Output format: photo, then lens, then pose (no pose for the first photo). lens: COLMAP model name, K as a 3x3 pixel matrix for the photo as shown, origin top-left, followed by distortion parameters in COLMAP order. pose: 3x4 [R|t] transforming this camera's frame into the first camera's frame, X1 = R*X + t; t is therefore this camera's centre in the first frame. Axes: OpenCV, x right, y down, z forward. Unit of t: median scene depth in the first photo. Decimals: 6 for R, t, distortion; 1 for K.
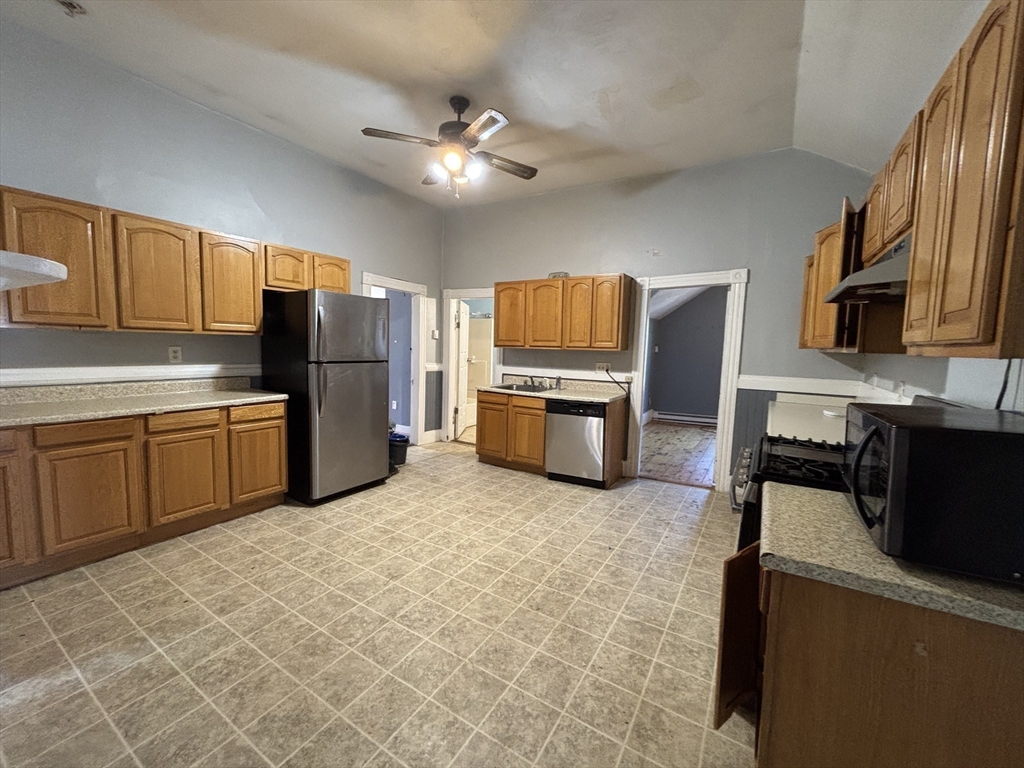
lens RADIAL K [[413.9, 0, 508.2], [0, 413.9, 381.1], [0, 0, 1]] dist [0.010812, -0.000476]
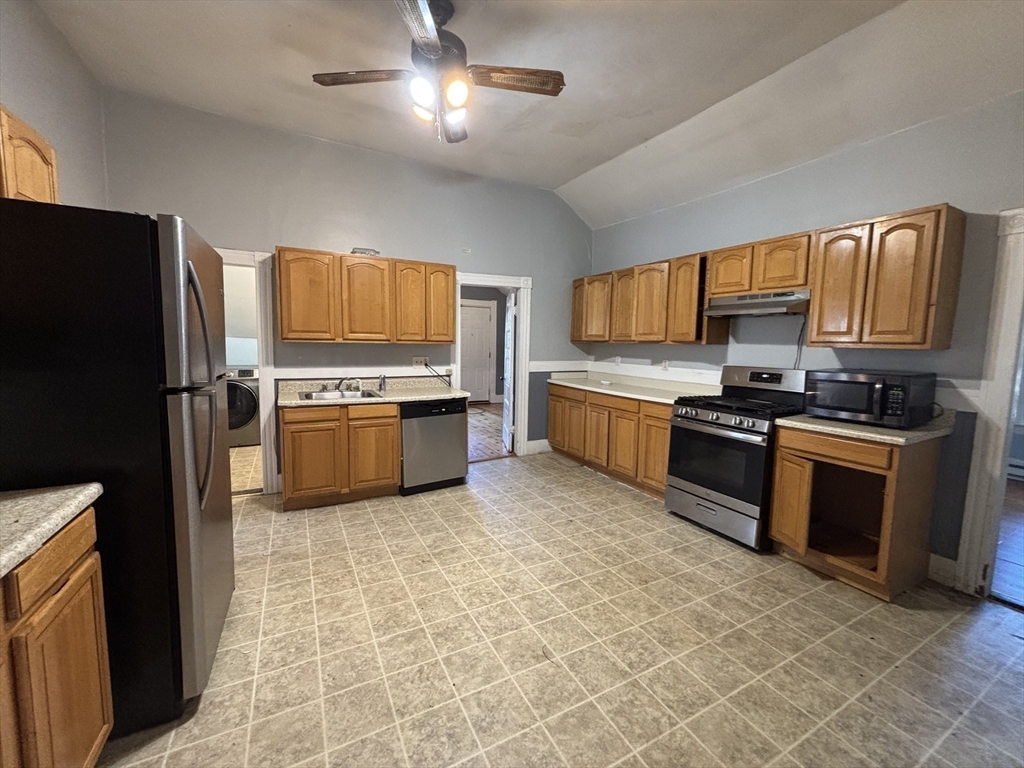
lens RADIAL K [[413.9, 0, 515.9], [0, 413.9, 381.0], [0, 0, 1]] dist [0.010812, -0.000476]
pose [[0.499786, -0.100976, 0.860243, -0.555232], [0.073222, 0.994552, 0.074200, -0.051125], [-0.863048, 0.025905, 0.504457, 0.401899]]
